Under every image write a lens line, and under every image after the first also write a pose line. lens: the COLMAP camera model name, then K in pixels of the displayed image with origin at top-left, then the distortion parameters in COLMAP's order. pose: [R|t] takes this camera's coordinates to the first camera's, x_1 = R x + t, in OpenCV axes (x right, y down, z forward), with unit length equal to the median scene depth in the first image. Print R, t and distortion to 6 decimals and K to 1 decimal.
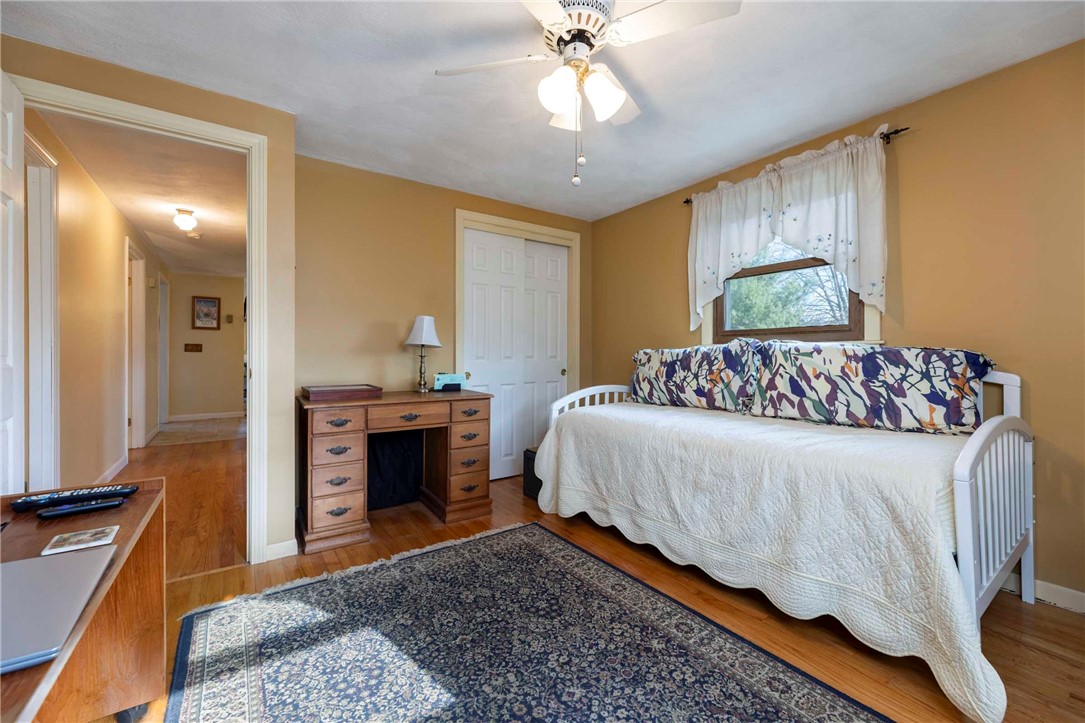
lens RADIAL K [[435.4, 0, 539.0], [0, 435.4, 350.2], [0, 0, 1]] dist [-0.000709, -0.000185]
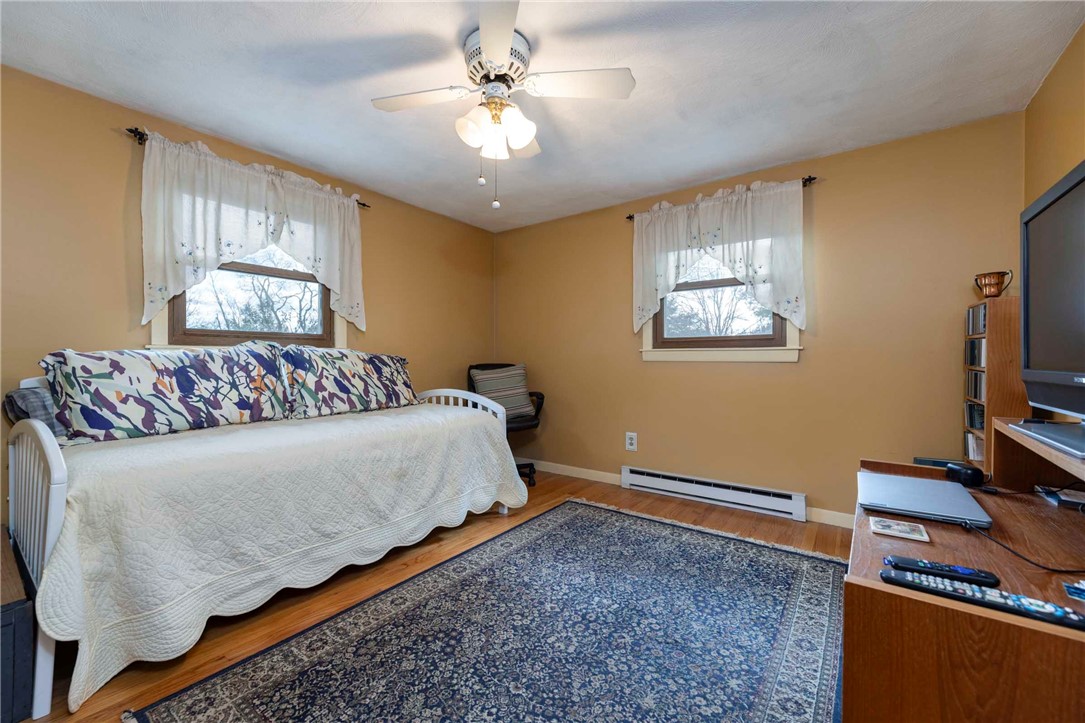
lens RADIAL K [[435.4, 0, 538.9], [0, 435.4, 359.6], [0, 0, 1]] dist [-0.000709, -0.000185]
pose [[-0.319251, -0.003707, 0.947663, -0.714960], [-0.011674, 0.999932, -0.000021, 0.006040], [-0.947598, -0.011070, -0.319272, 0.880480]]
